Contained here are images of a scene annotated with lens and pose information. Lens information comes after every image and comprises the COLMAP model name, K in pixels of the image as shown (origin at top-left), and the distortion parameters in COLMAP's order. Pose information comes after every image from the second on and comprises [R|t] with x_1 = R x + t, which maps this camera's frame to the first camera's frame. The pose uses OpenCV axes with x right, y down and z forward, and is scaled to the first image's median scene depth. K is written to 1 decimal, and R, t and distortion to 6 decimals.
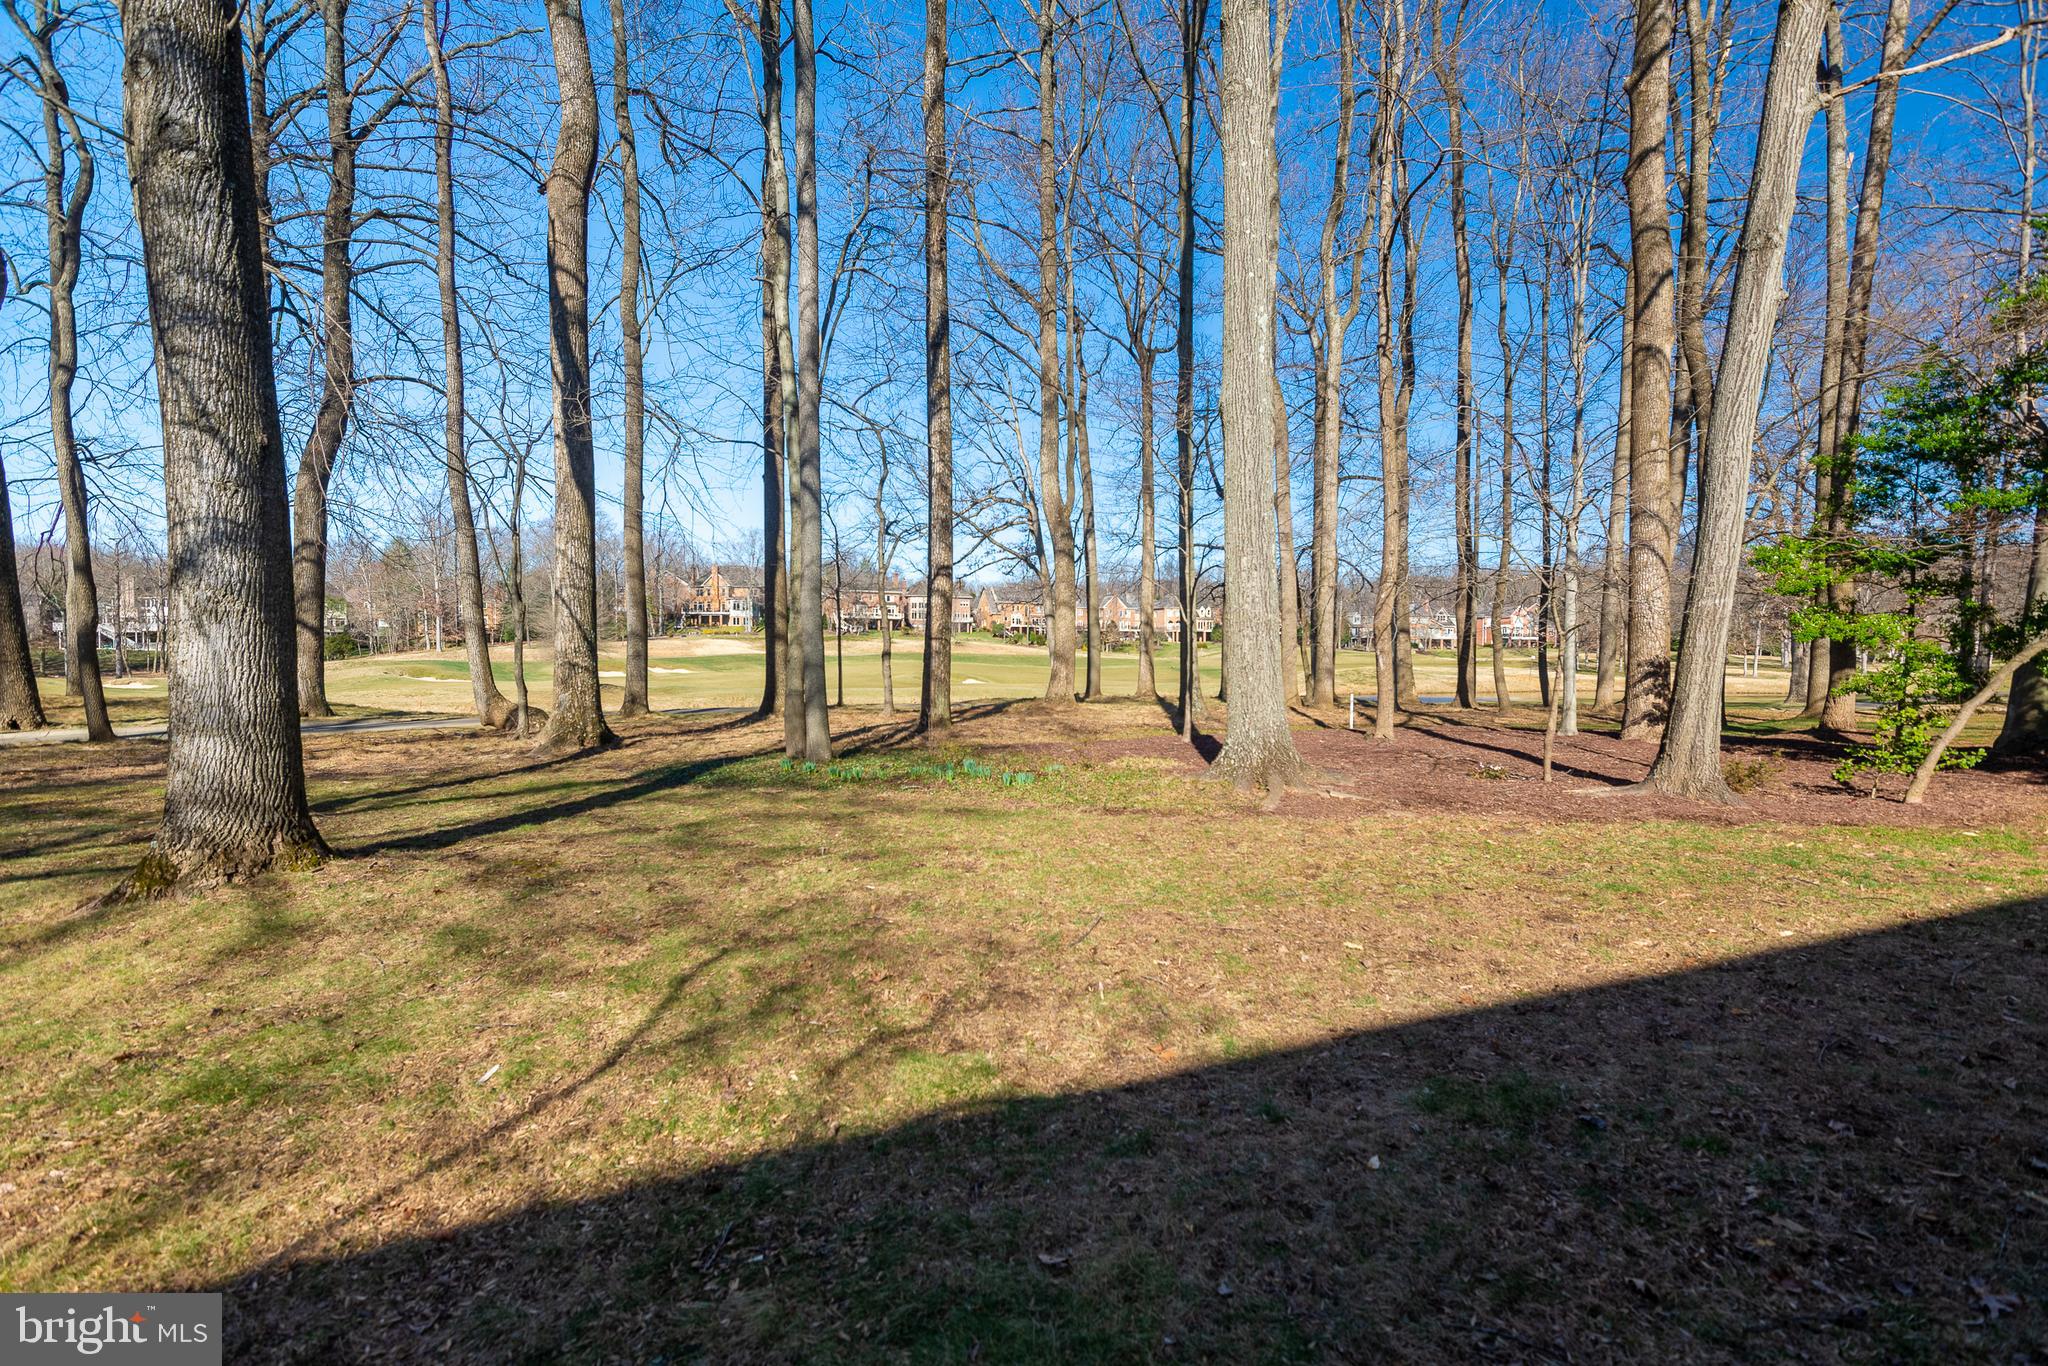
lens RADIAL K [[909.4, 0, 1003.5], [0, 909.4, 676.3], [0, 0, 1]] dist [0.022810, -0.009918]
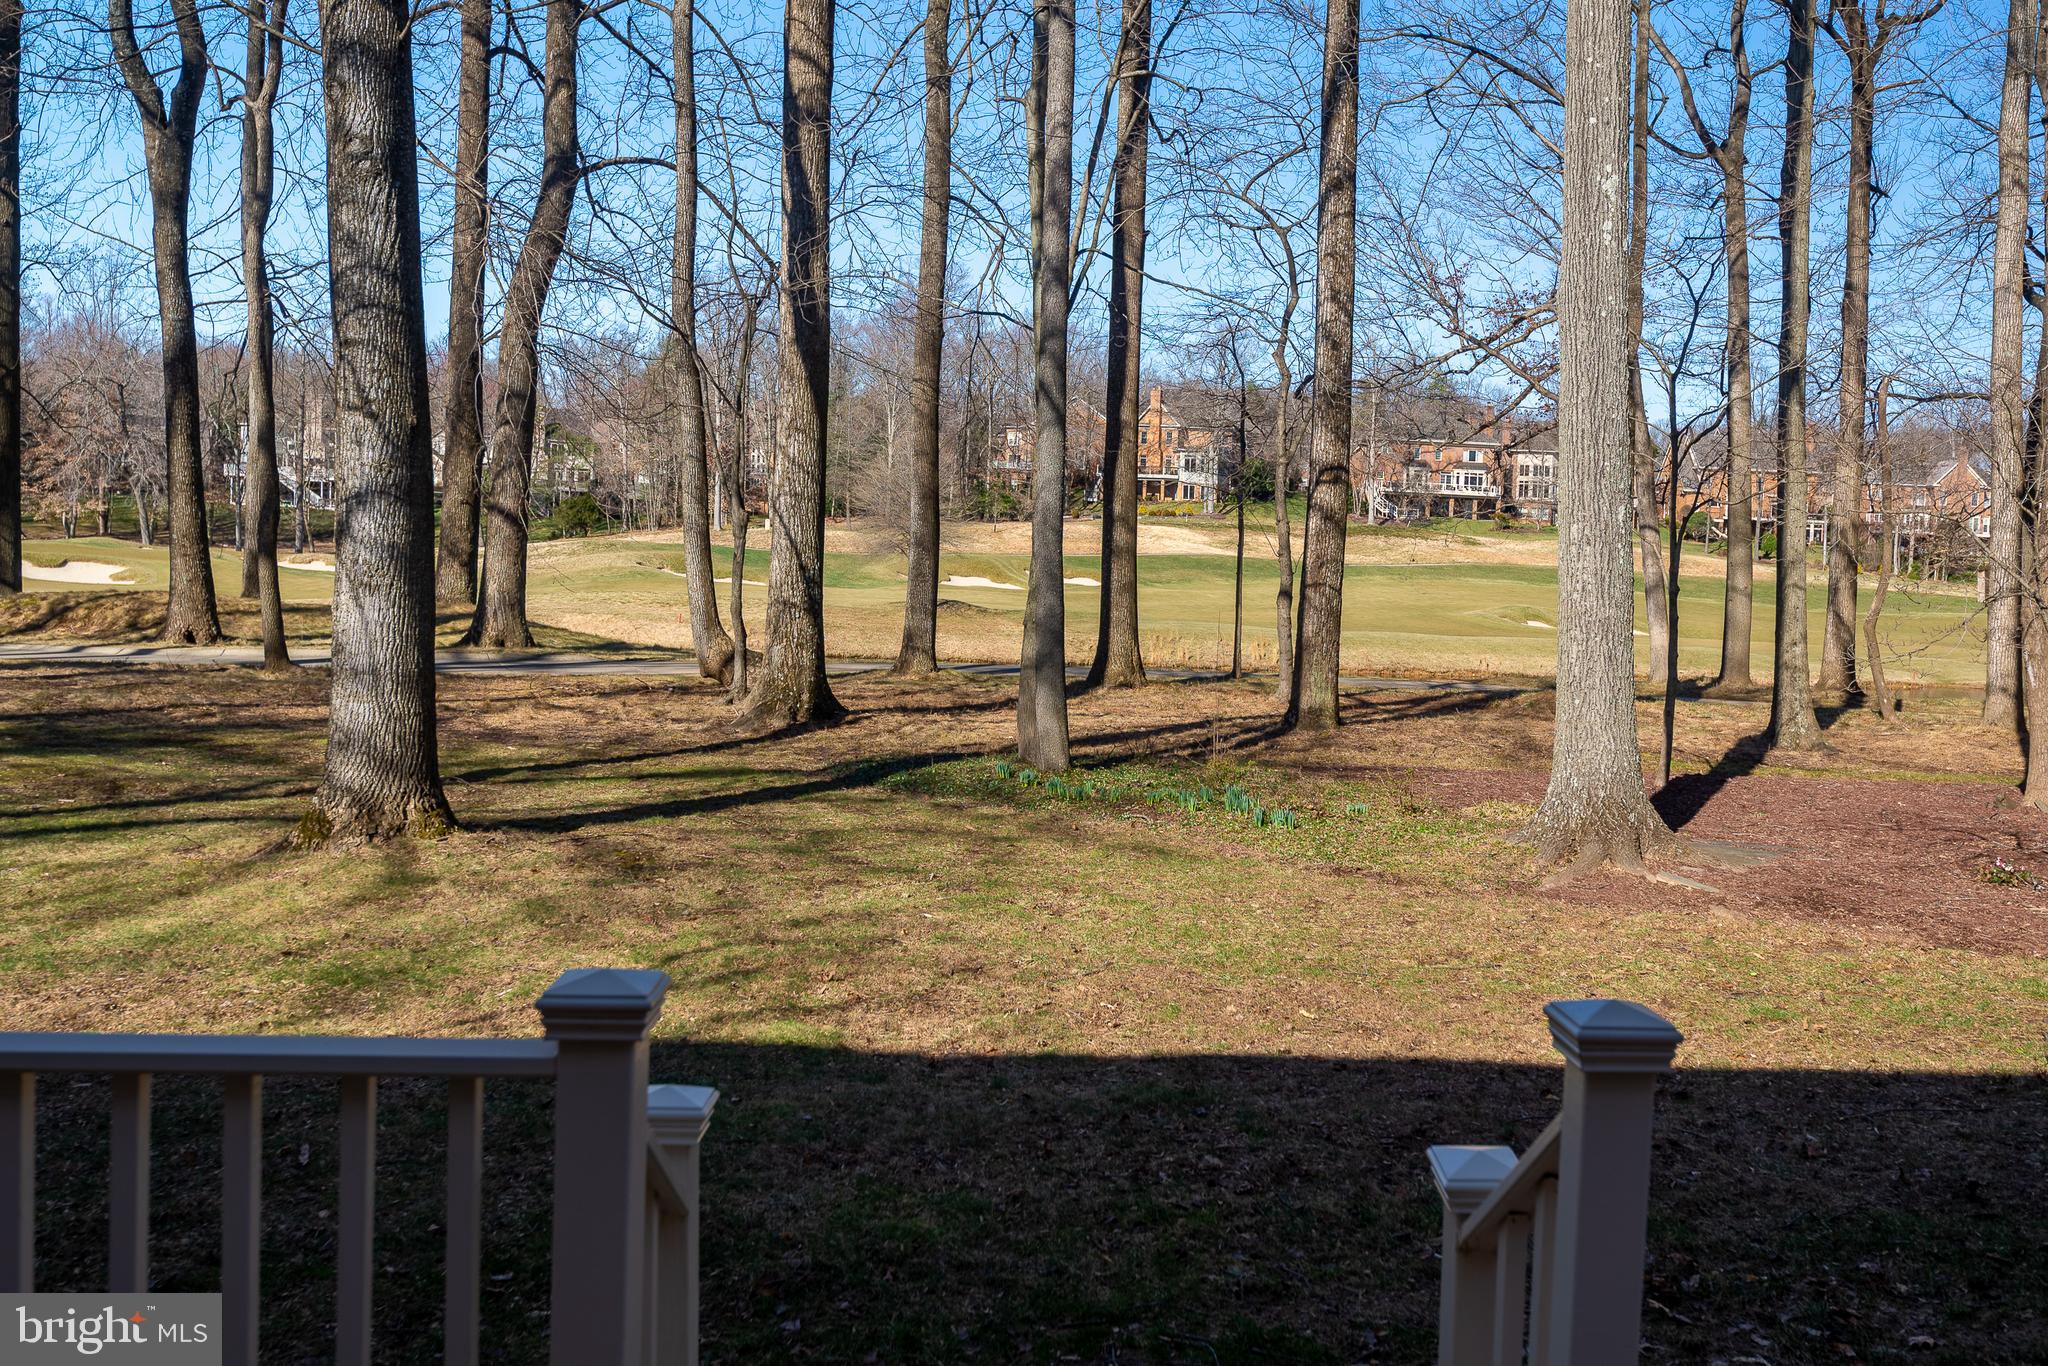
lens RADIAL K [[1833.8, 0, 1122.4], [0, 1833.8, 622.2], [0, 0, 1]] dist [0.020107, -0.013860]
pose [[0.940128, 0.055059, -0.336344, 0.270627], [-0.049820, 0.998465, 0.024193, -0.048978], [0.337160, -0.005988, 0.941428, -0.281944]]
